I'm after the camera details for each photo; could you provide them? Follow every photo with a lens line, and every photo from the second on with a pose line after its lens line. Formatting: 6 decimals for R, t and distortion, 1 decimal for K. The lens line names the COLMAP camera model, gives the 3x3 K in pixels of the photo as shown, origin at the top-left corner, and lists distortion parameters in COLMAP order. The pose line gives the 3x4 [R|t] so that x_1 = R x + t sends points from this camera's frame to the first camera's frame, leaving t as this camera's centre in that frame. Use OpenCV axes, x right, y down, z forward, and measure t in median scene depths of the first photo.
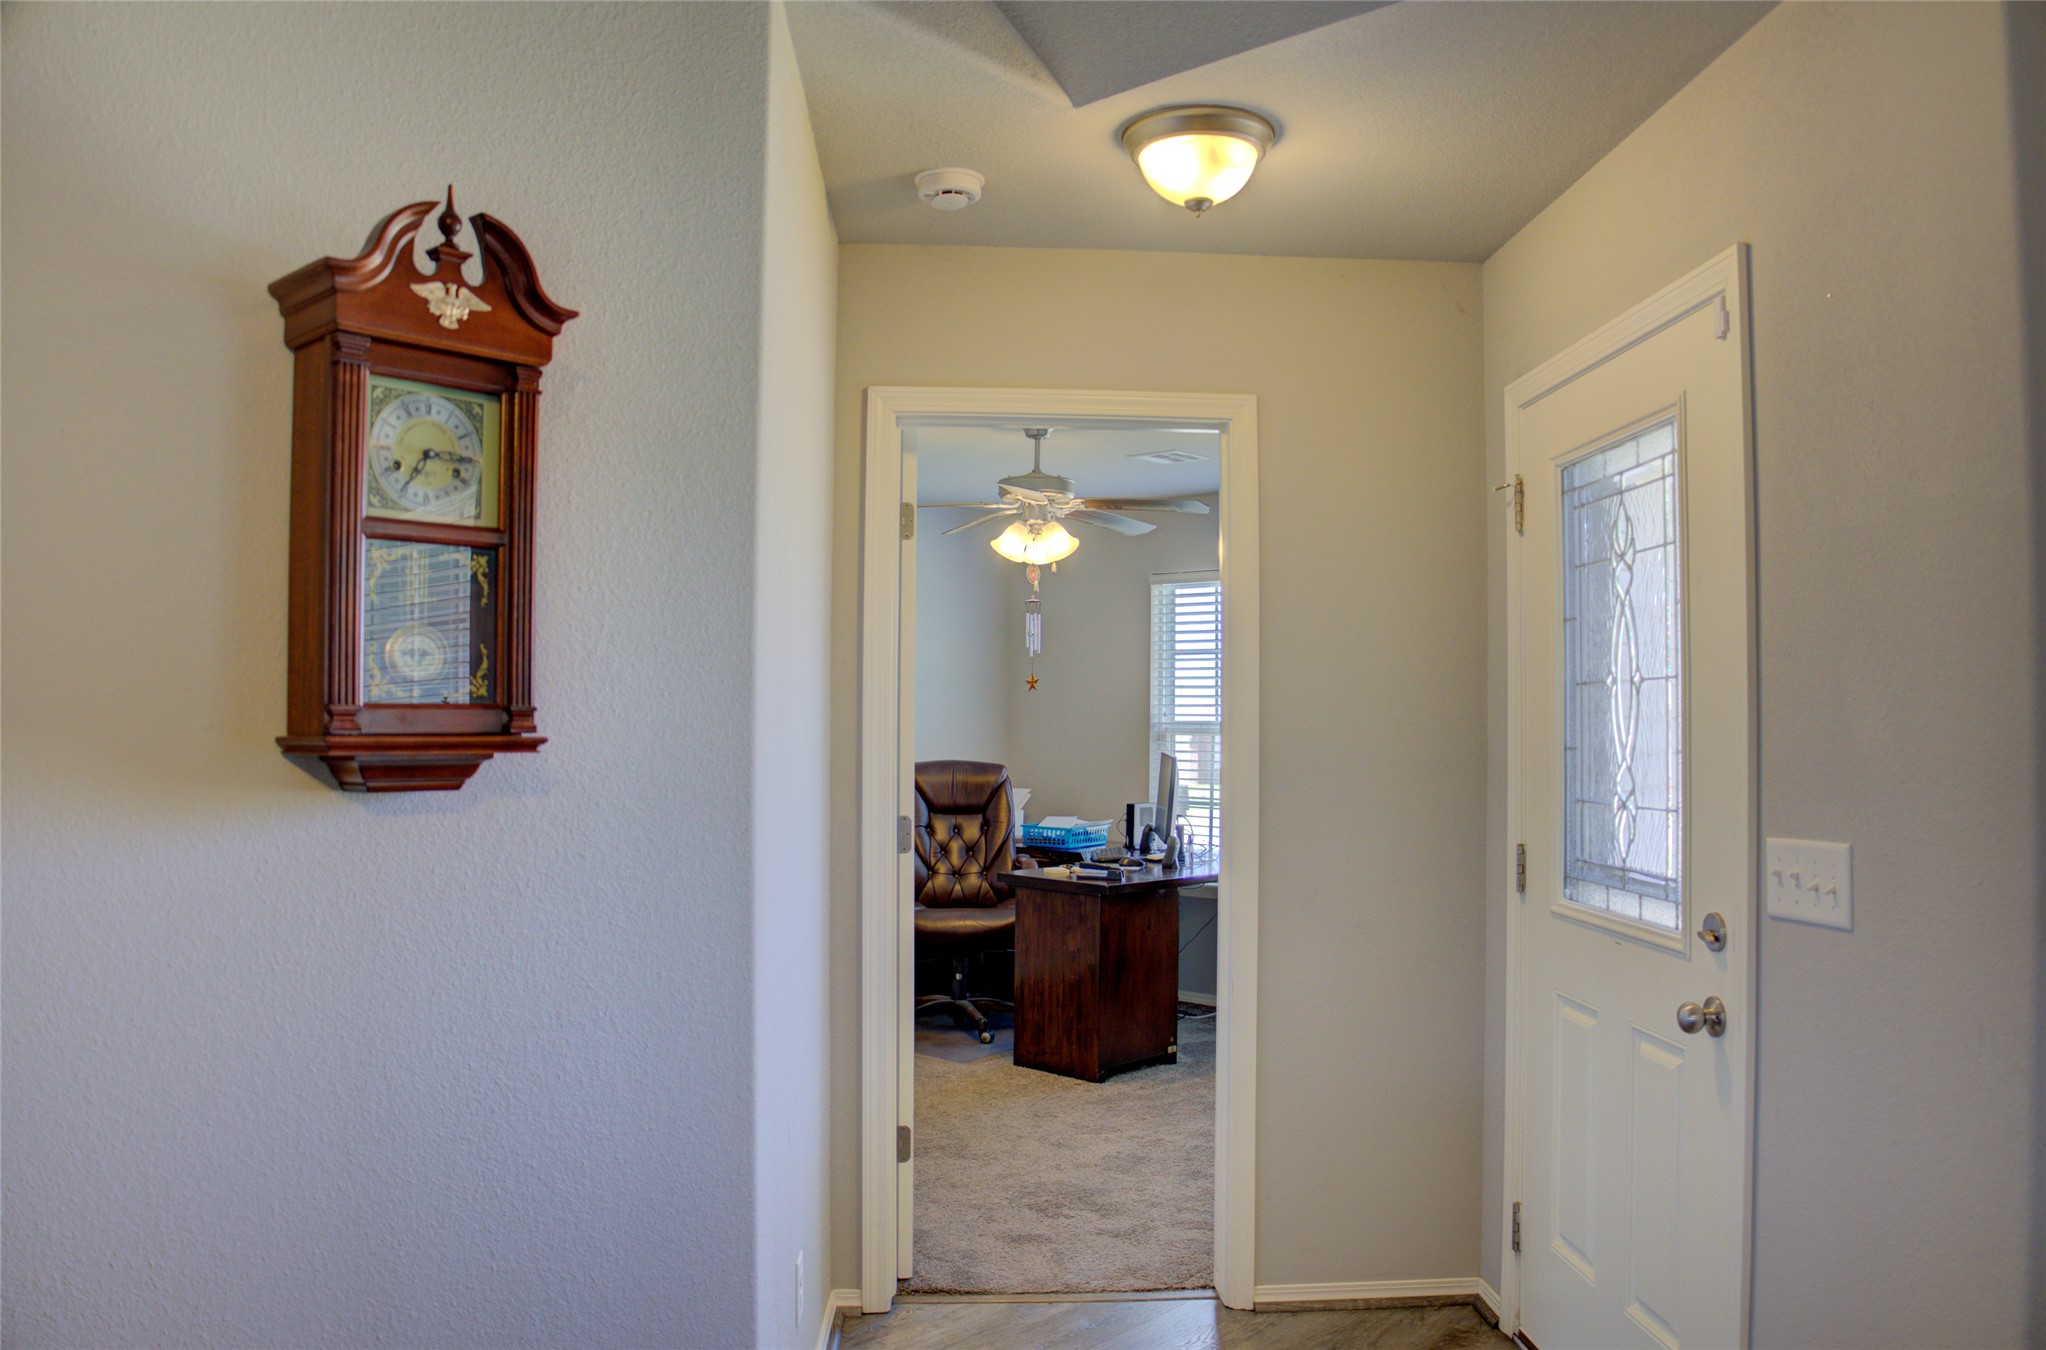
lens RADIAL K [[1499.9, 0, 1007.3], [0, 1499.9, 689.6], [0, 0, 1]] dist [-0.128010, 0.006618]
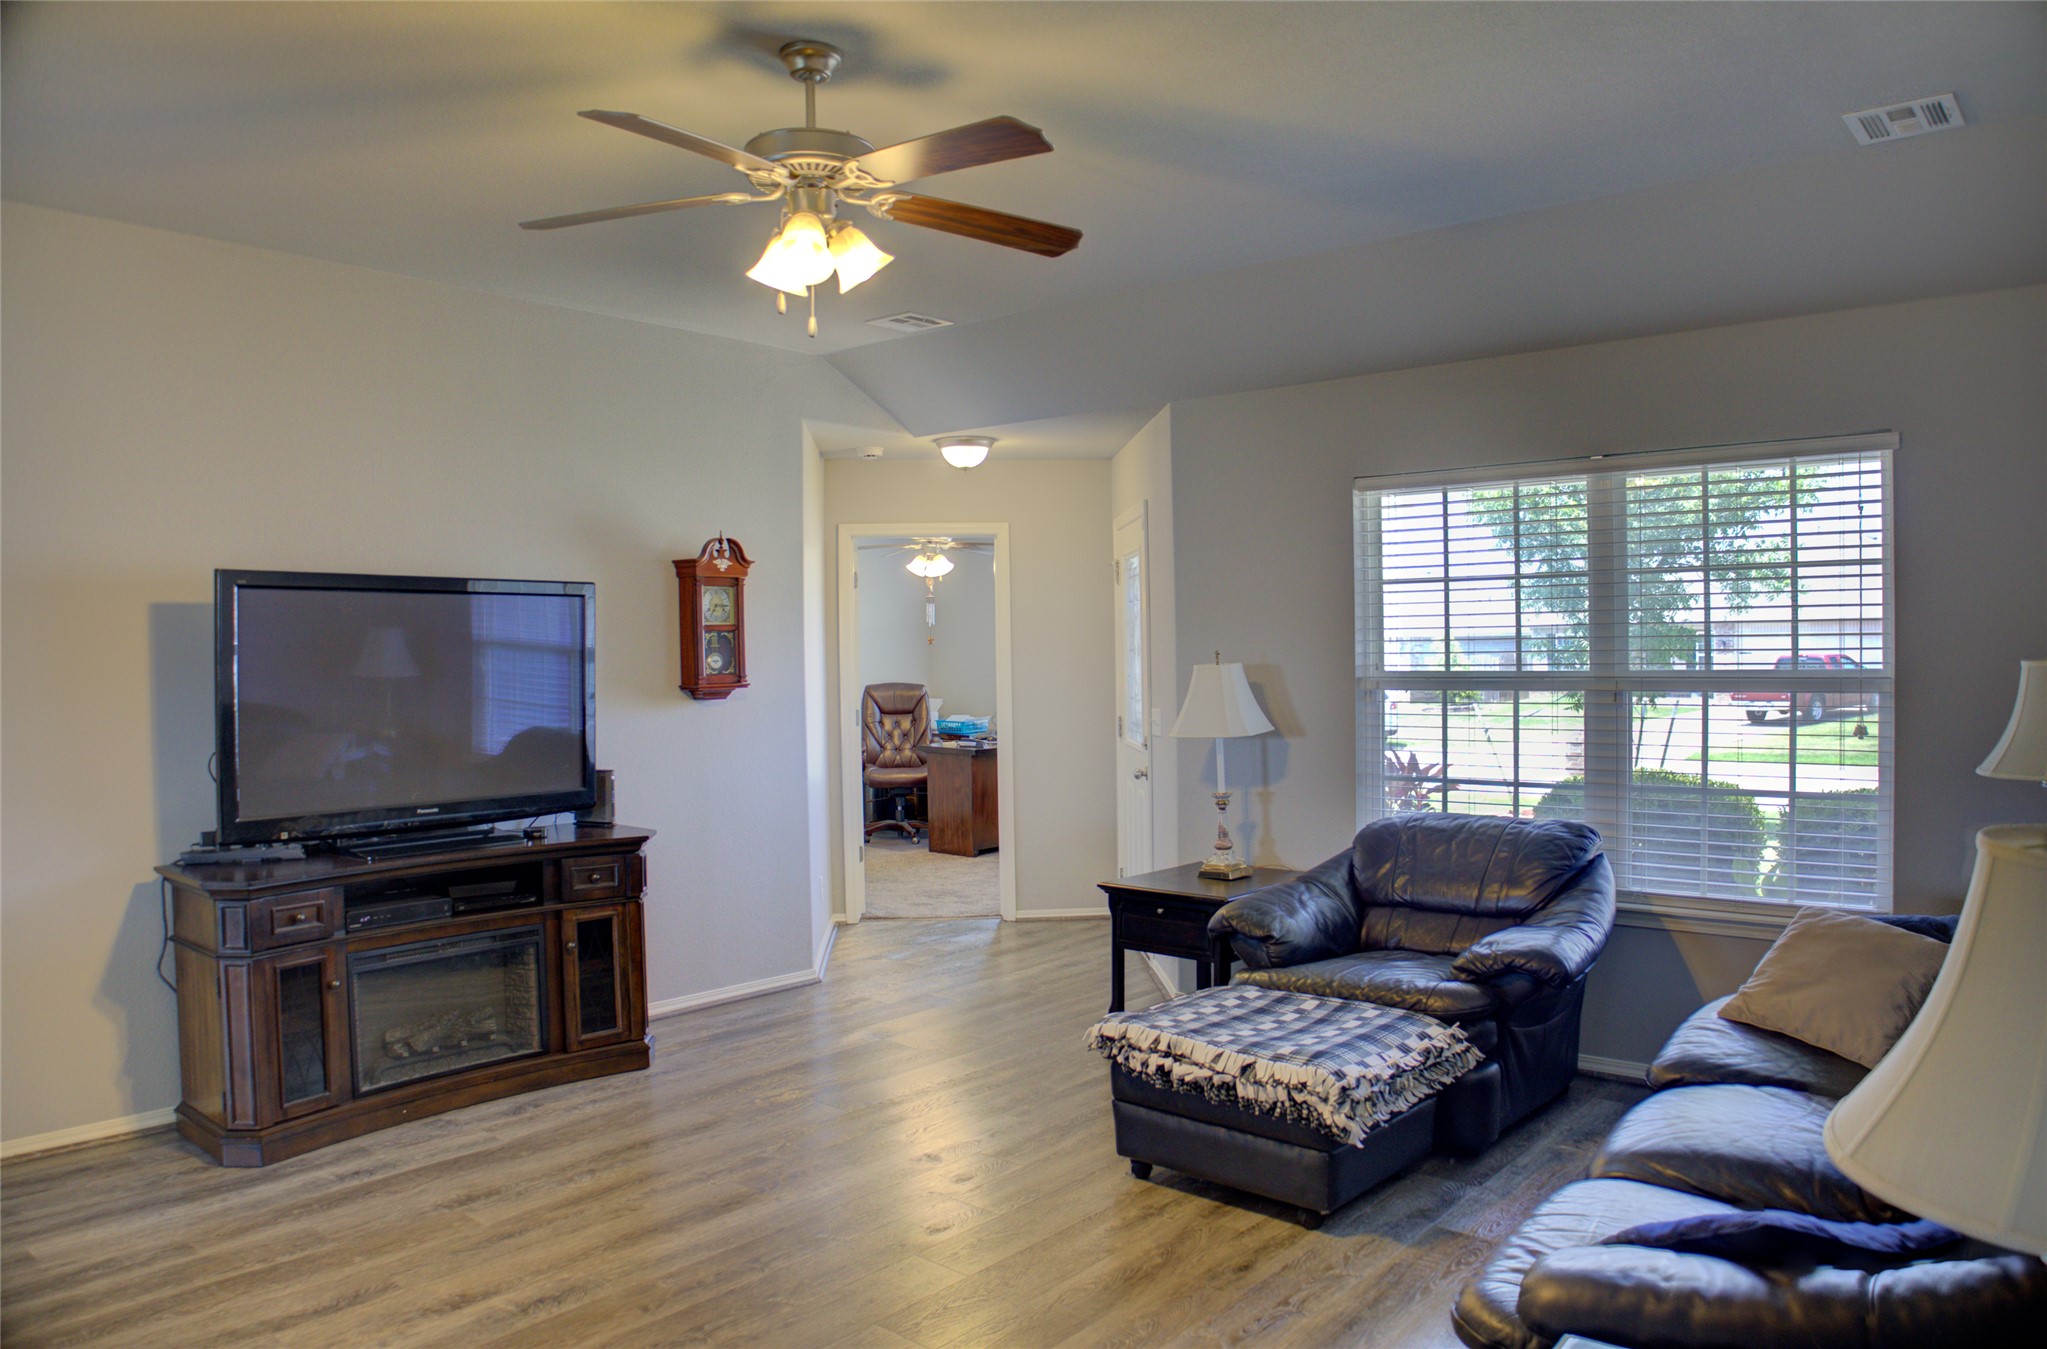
lens RADIAL K [[1389.3, 0, 1045.3], [0, 1389.3, 655.9], [0, 0, 1]] dist [-0.149844, 0.061860]
pose [[0.998426, -0.022456, 0.051398, 0.055965], [0.020772, 0.999237, 0.033079, -0.032098], [-0.052102, -0.031960, 0.998130, -0.581045]]
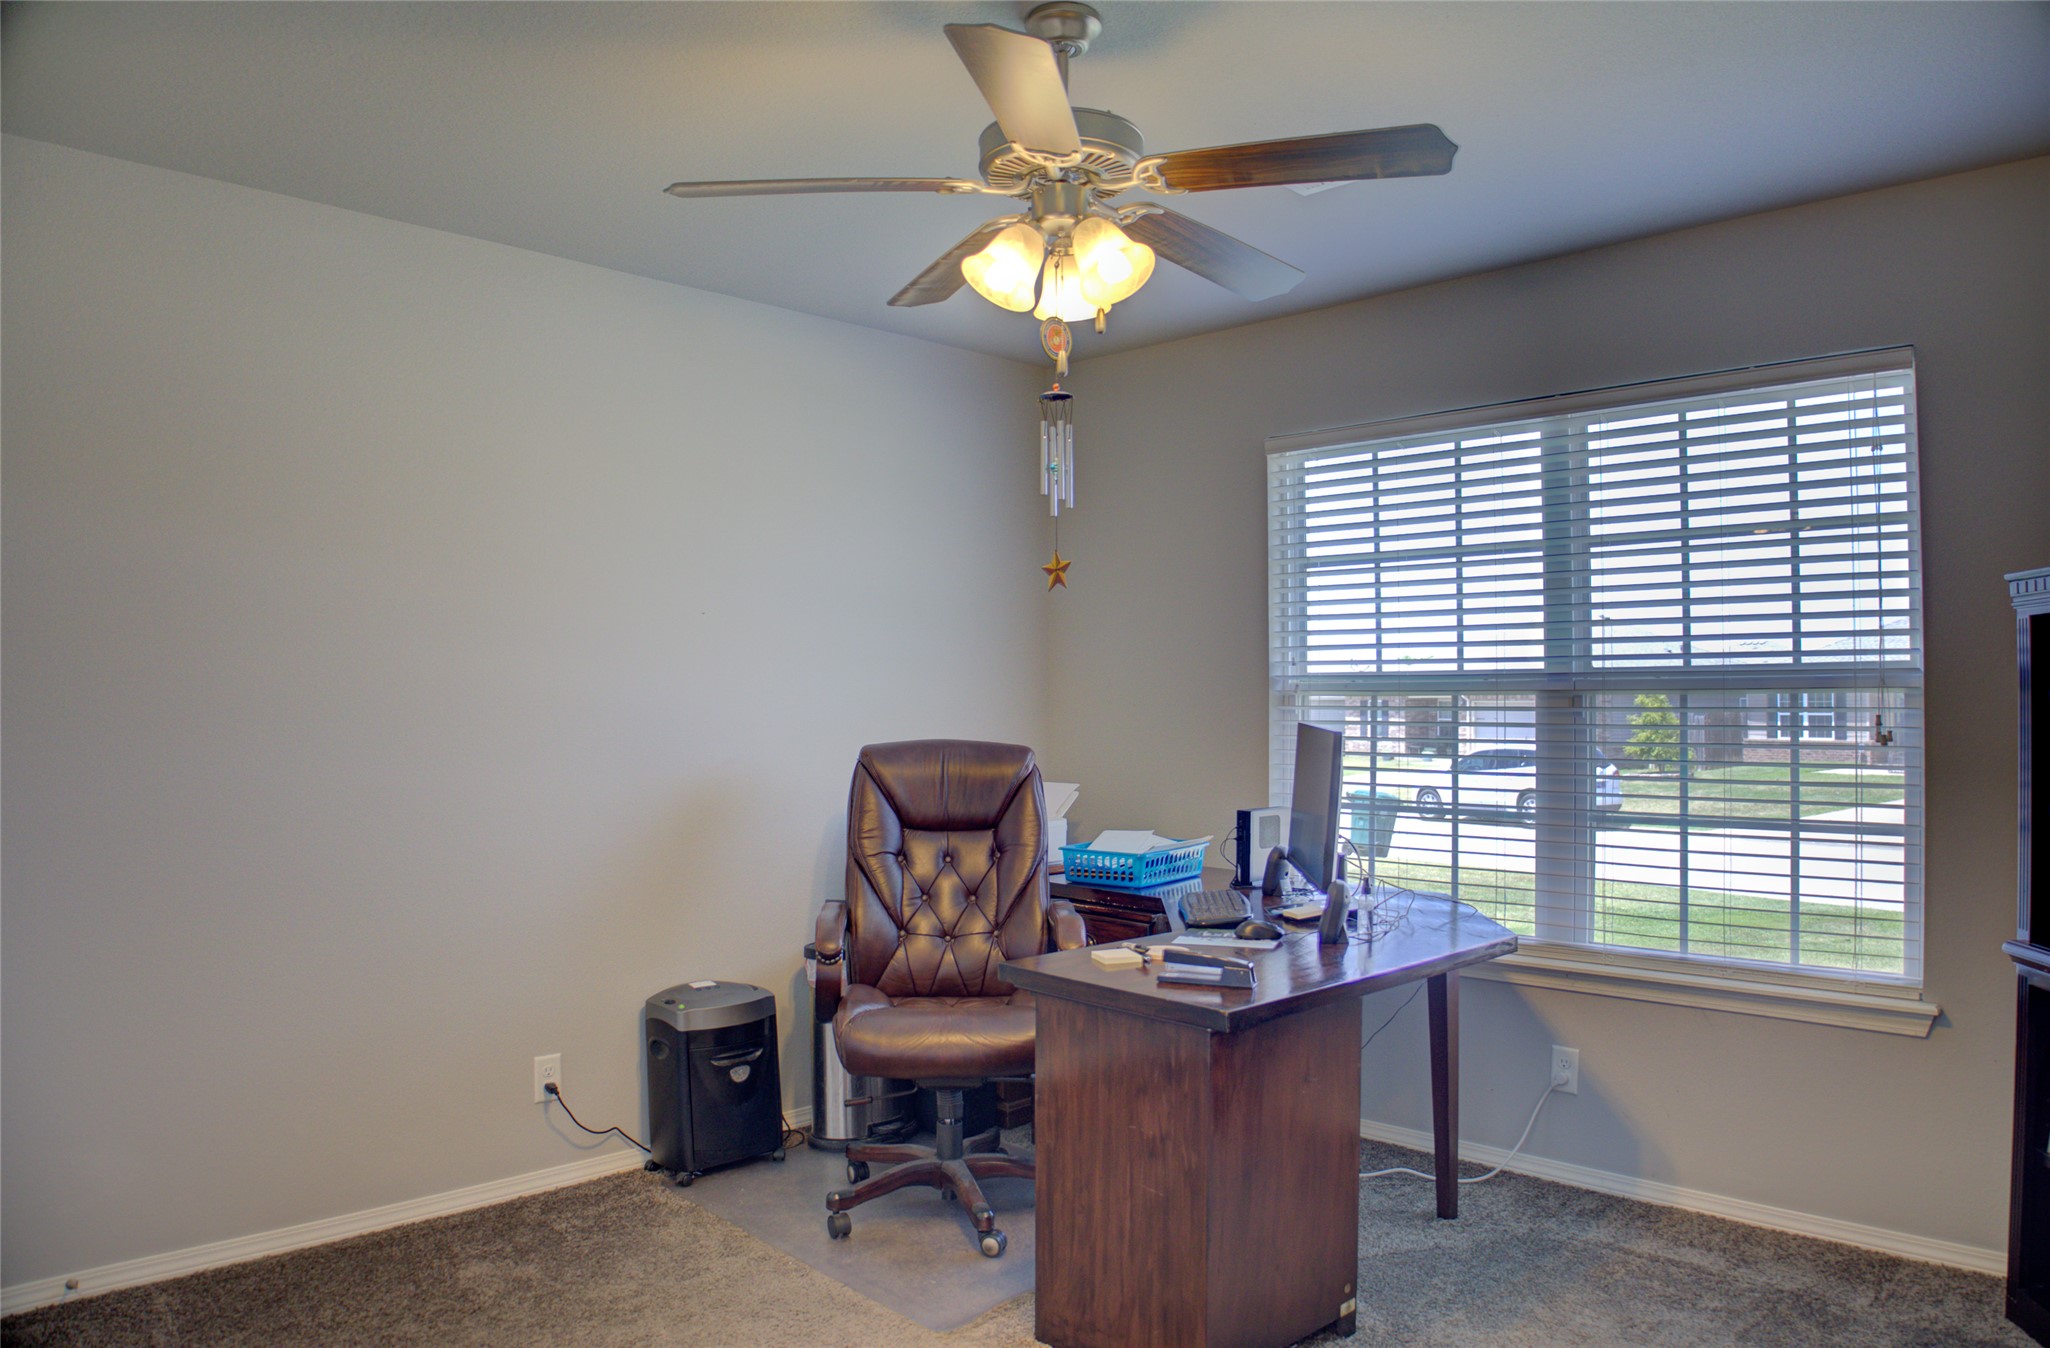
lens RADIAL K [[1391.3, 0, 1032.2], [0, 1391.3, 658.3], [0, 0, 1]] dist [-0.149844, 0.061860]
pose [[0.999351, -0.011610, -0.034103, 0.018634], [0.011389, 0.999913, -0.006651, 0.019463], [0.034177, 0.006258, 0.999396, 0.464491]]
